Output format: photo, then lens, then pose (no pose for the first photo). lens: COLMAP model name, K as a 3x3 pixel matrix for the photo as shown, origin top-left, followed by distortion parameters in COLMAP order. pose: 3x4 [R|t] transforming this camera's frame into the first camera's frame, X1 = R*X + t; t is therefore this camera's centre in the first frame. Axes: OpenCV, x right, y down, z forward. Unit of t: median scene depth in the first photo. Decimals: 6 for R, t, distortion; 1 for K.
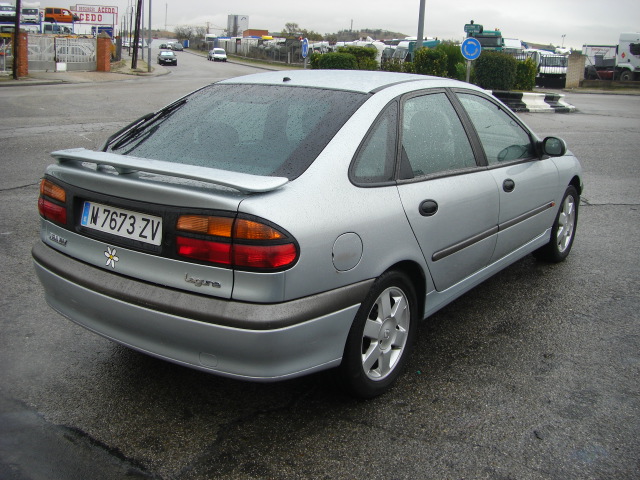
lens RADIAL K [[724.6, 0, 316.6], [0, 724.6, 238.8], [0, 0, 1]] dist [-0.131710, 0.000000]
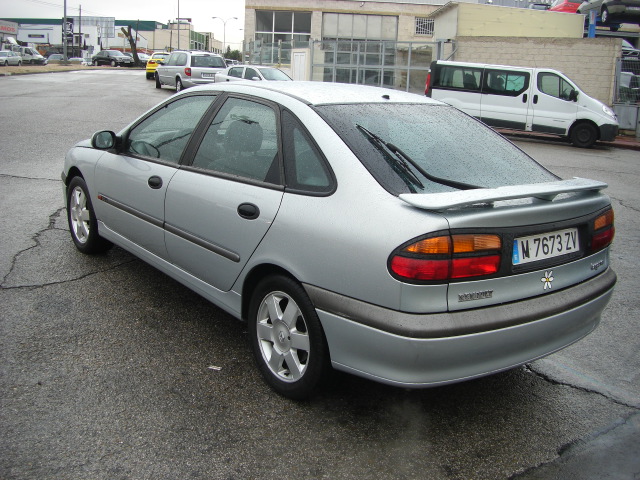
lens RADIAL K [[724.6, 0, 318.1], [0, 724.6, 238.7], [0, 0, 1]] dist [-0.131710, 0.000000]
pose [[0.256724, -0.247540, 0.934247, -1.322510], [0.198807, 0.959498, 0.199600, -0.305828], [-0.945817, 0.134492, 0.295538, 0.985106]]
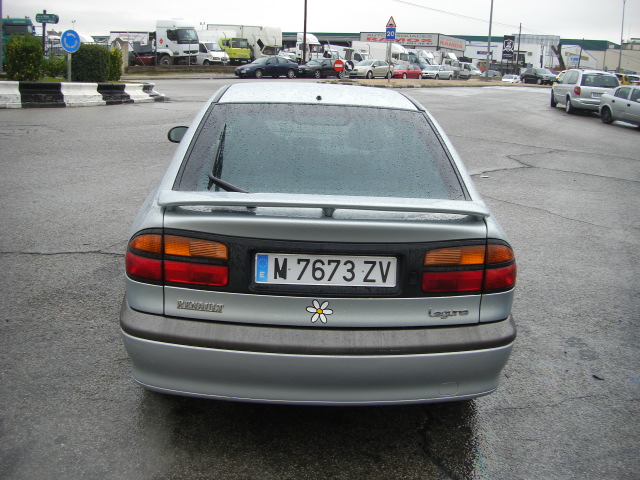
lens RADIAL K [[724.6, 0, 320.0], [0, 724.6, 235.9], [0, 0, 1]] dist [-0.131710, 0.000000]
pose [[0.774419, -0.146942, 0.615373, -0.806767], [0.136072, 0.988576, 0.064817, -0.121636], [-0.617867, 0.033539, 0.785567, 0.293919]]
